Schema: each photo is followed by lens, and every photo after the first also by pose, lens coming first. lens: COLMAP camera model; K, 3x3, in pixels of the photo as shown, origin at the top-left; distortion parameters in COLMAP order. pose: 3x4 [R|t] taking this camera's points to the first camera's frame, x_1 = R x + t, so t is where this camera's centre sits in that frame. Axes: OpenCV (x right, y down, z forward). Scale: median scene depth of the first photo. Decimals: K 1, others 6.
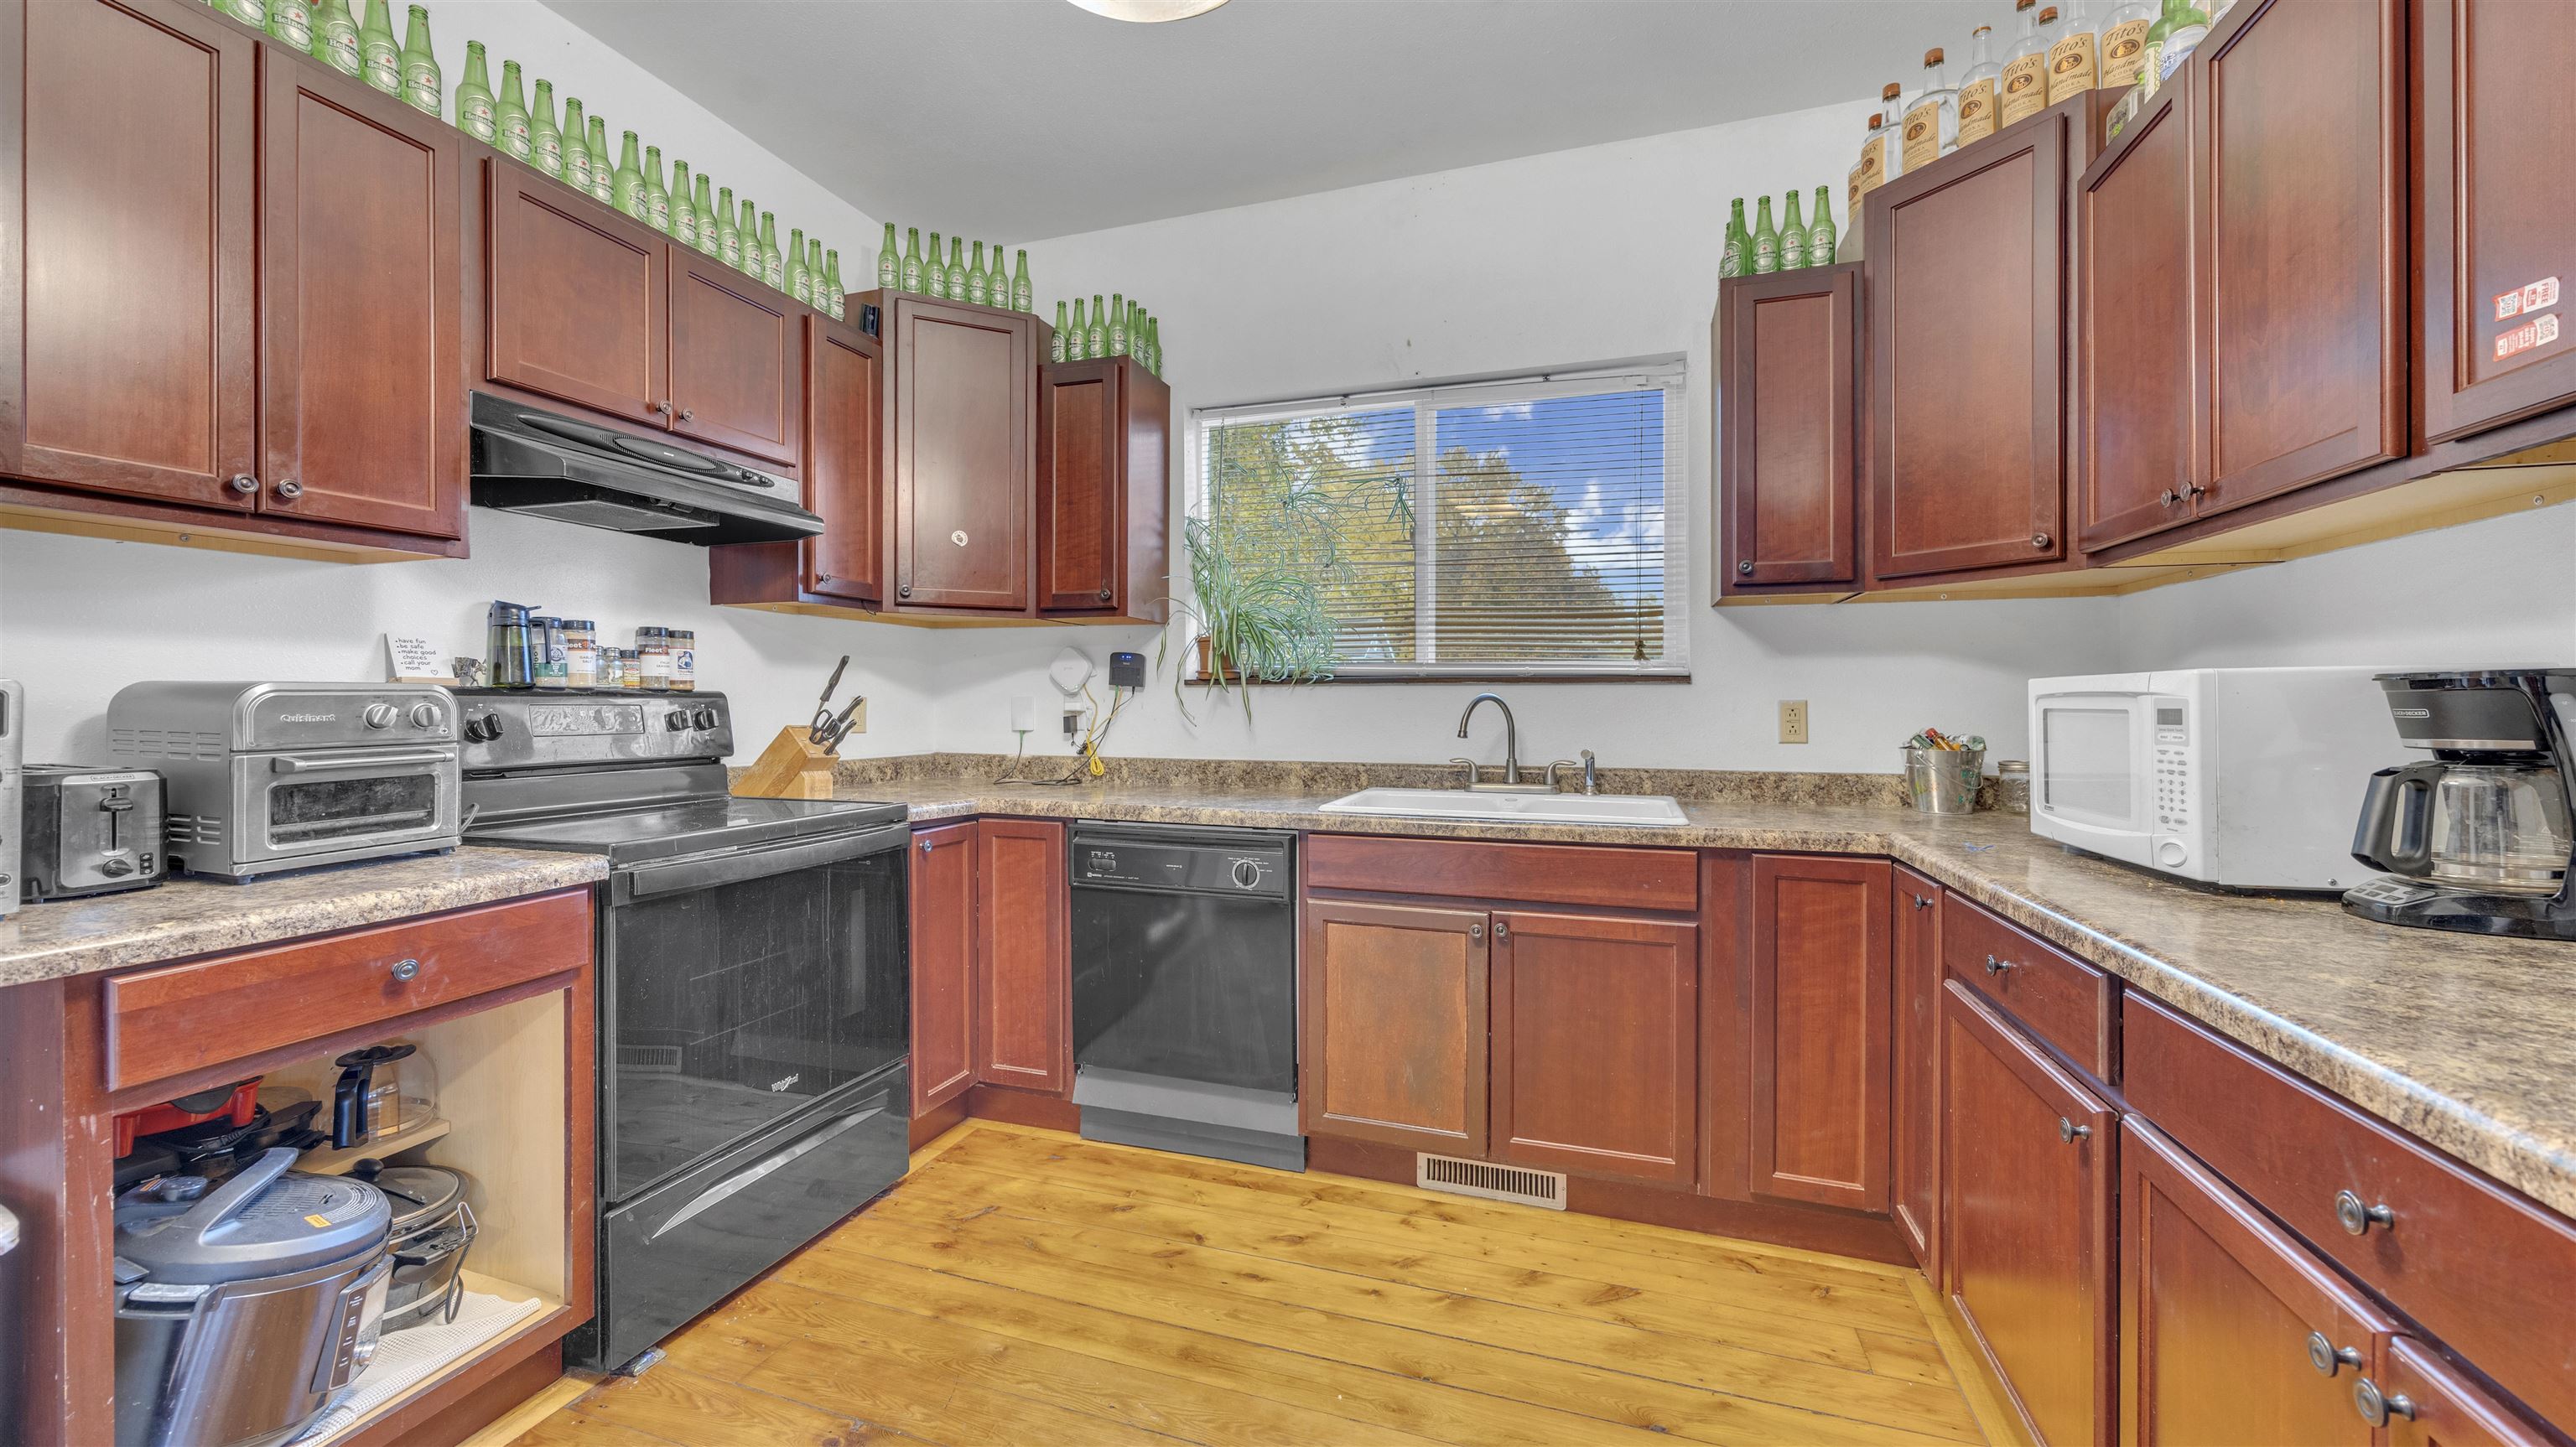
lens RADIAL K [[989.6, 0, 1287.7], [0, 989.6, 712.9], [0, 0, 1]] dist [-0.000429, -0.000308]
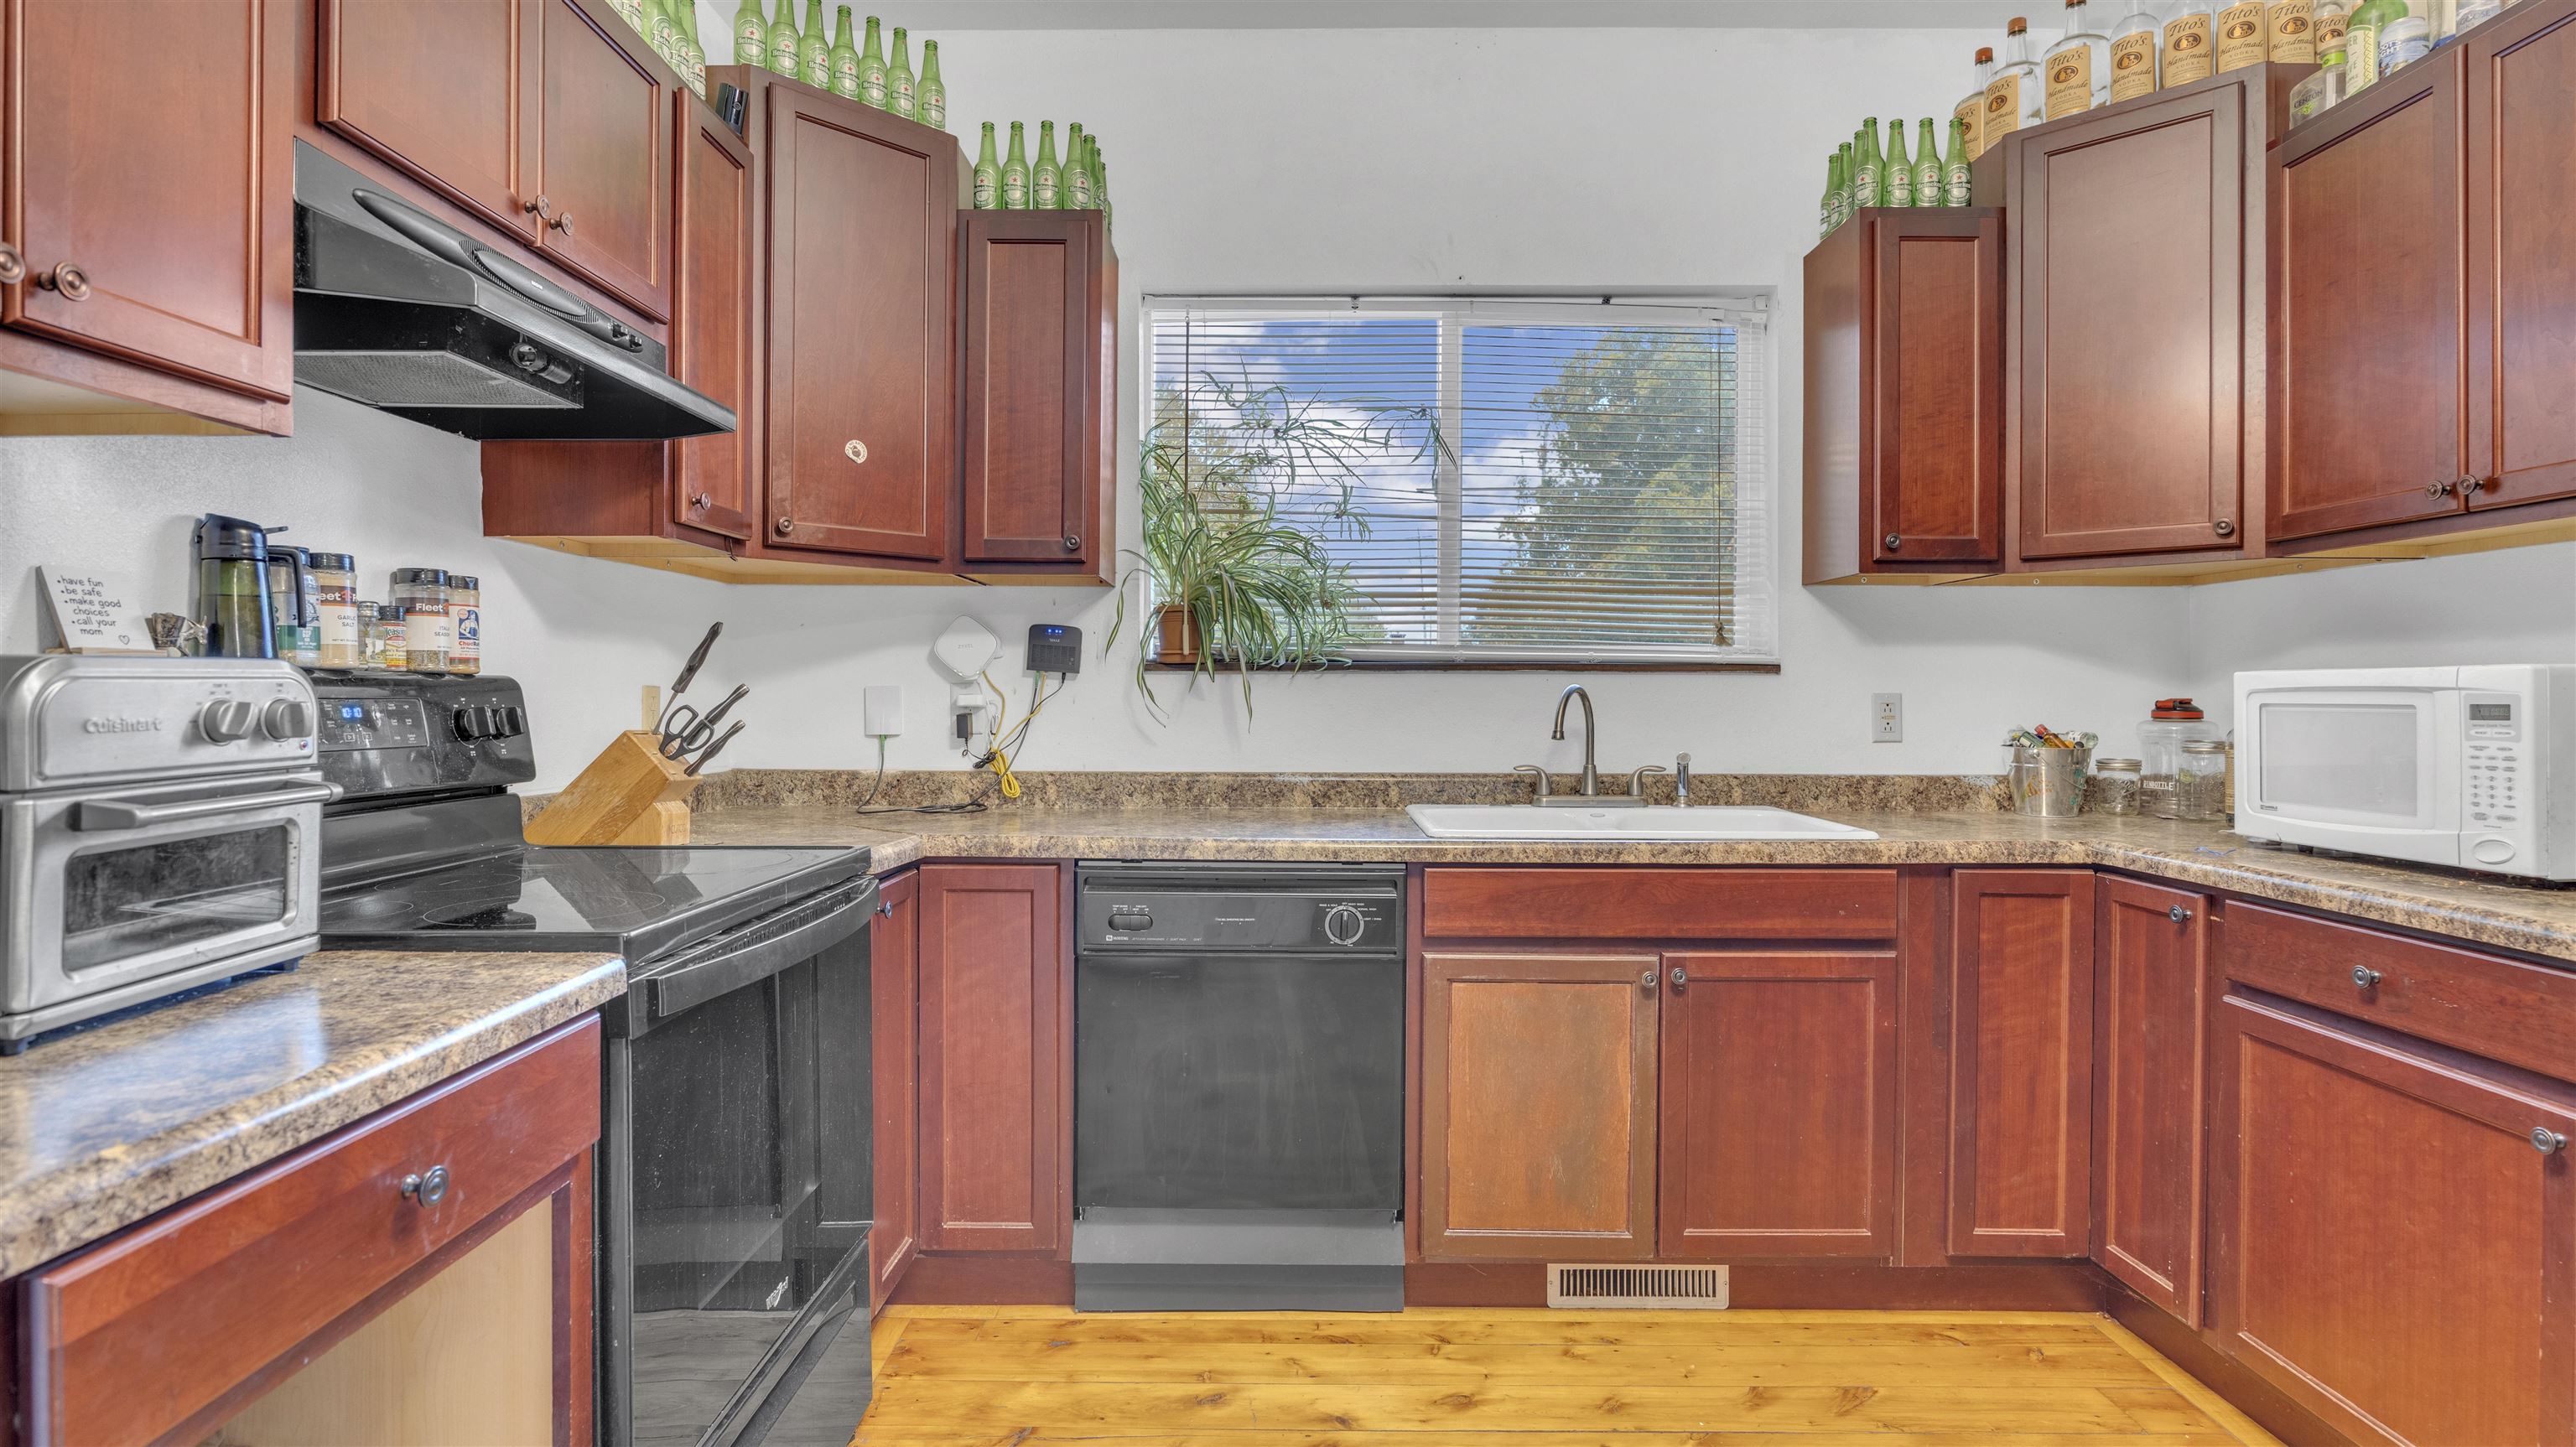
lens RADIAL K [[1251.4, 0, 1285.5], [0, 1251.4, 708.1], [0, 0, 1]] dist [-0.007477, -0.001661]
pose [[0.950316, -0.001674, 0.311283, -0.382724], [0.001340, 0.999998, 0.001286, -0.002142], [-0.311285, -0.000804, 0.950316, 0.117876]]
